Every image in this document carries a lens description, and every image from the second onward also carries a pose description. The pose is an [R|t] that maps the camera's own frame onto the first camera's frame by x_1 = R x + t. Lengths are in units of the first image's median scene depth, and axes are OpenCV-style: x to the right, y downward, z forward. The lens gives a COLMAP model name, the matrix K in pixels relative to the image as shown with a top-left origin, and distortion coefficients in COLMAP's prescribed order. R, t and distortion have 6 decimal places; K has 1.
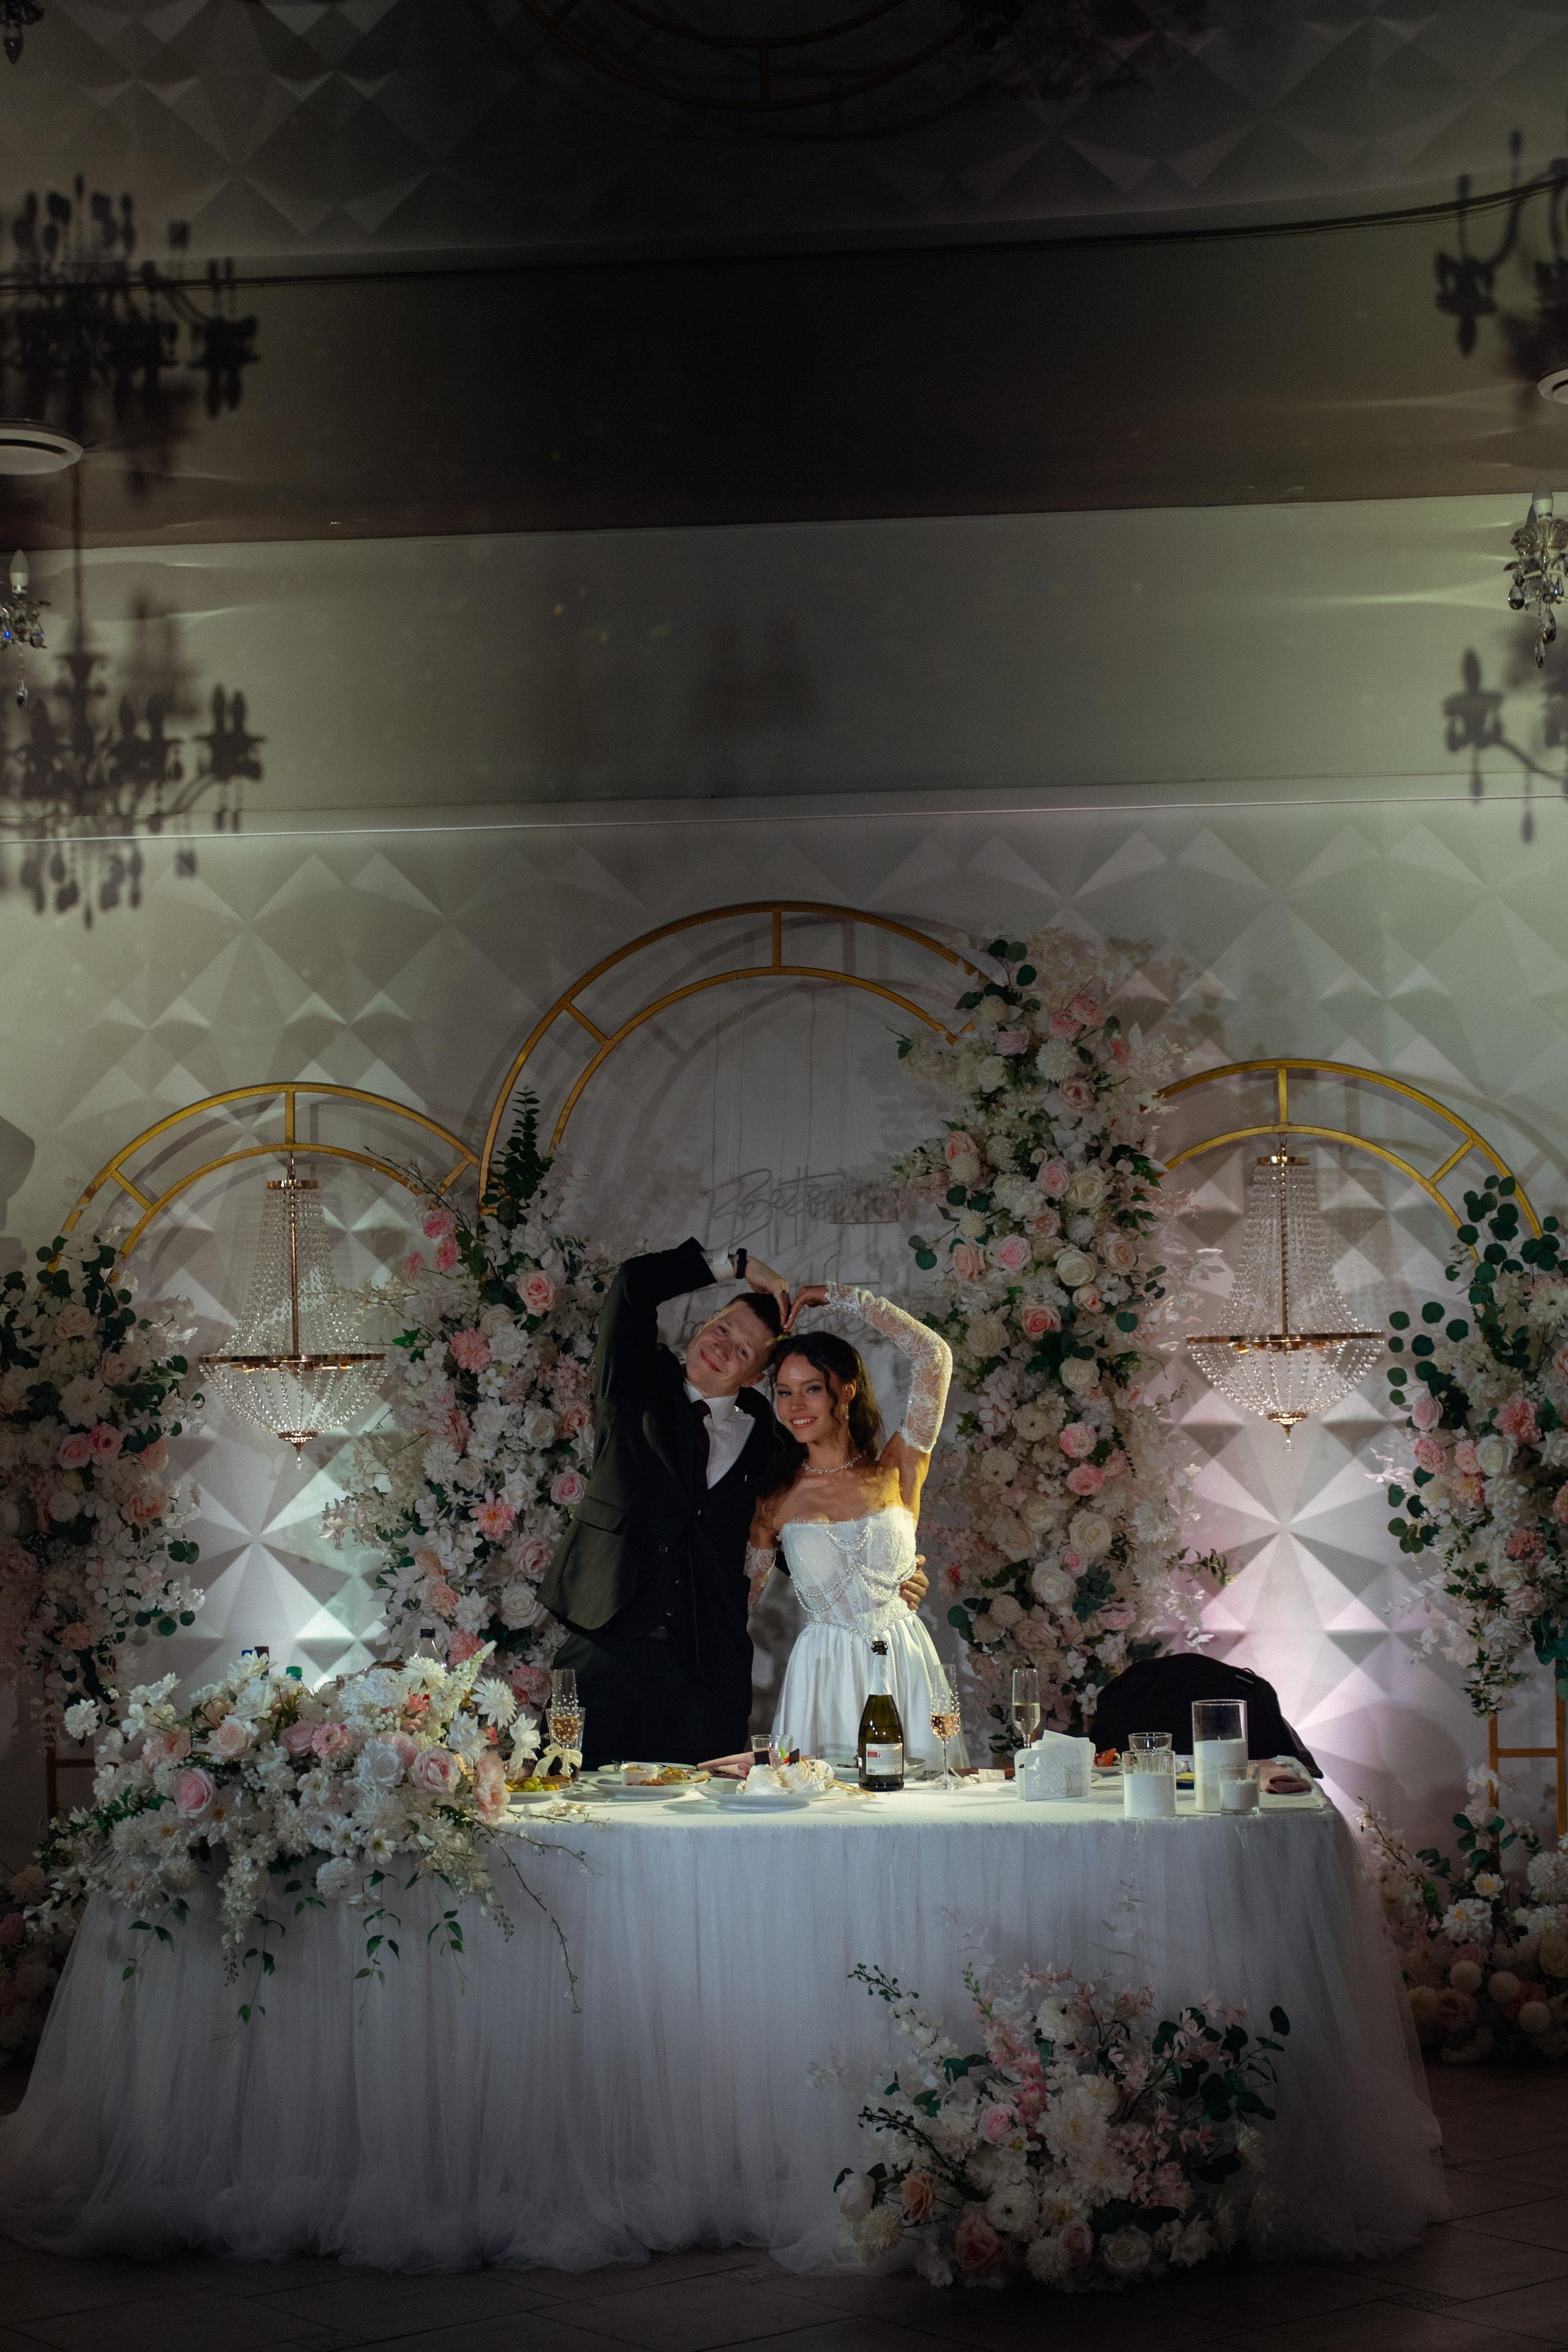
lens RADIAL K [[3353.1, 0, 784.0], [0, 3353.1, 1176.0], [0, 0, 1]] dist [0.014351, -0.029545]
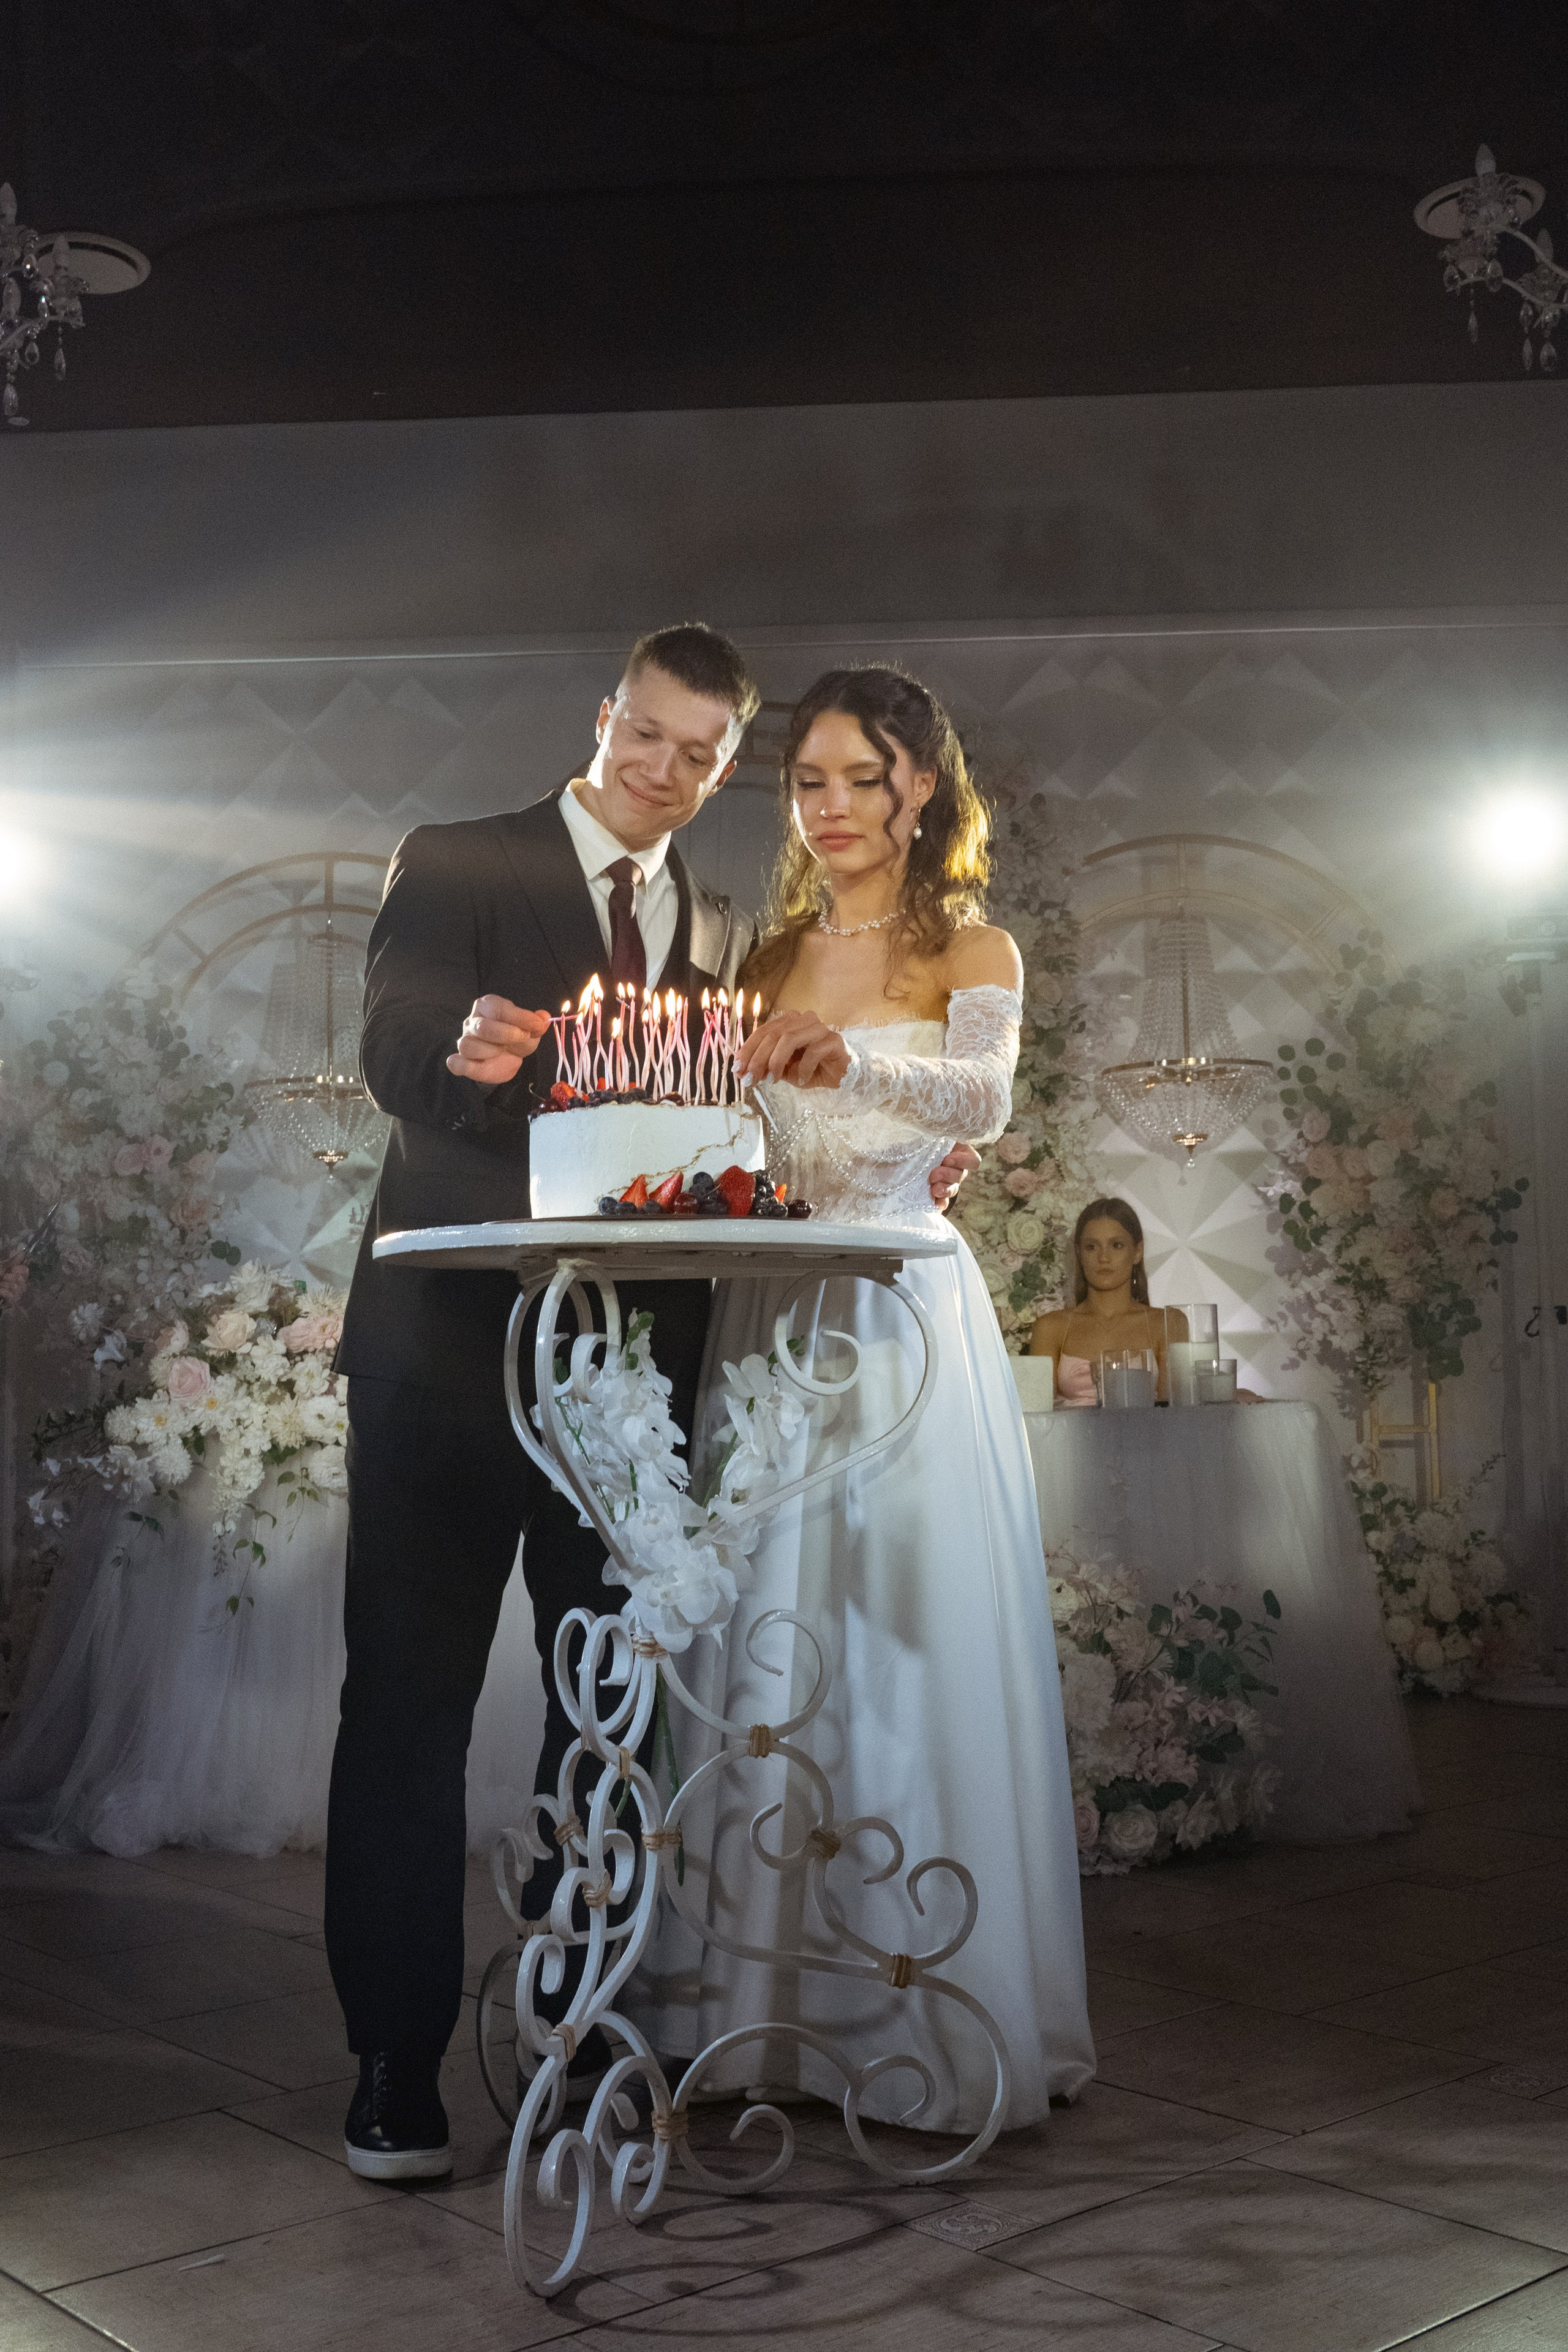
lens RADIAL K [[1947.2, 0, 758.5], [0, 1947.2, 1177.9], [0, 0, 1]] dist [0.000944, 0.001330]
pose [[0.999550, 0.004587, 0.029631, -0.018805], [-0.002151, 0.996654, -0.081713, 0.142739], [-0.029906, 0.081613, 0.996215, 0.342195]]
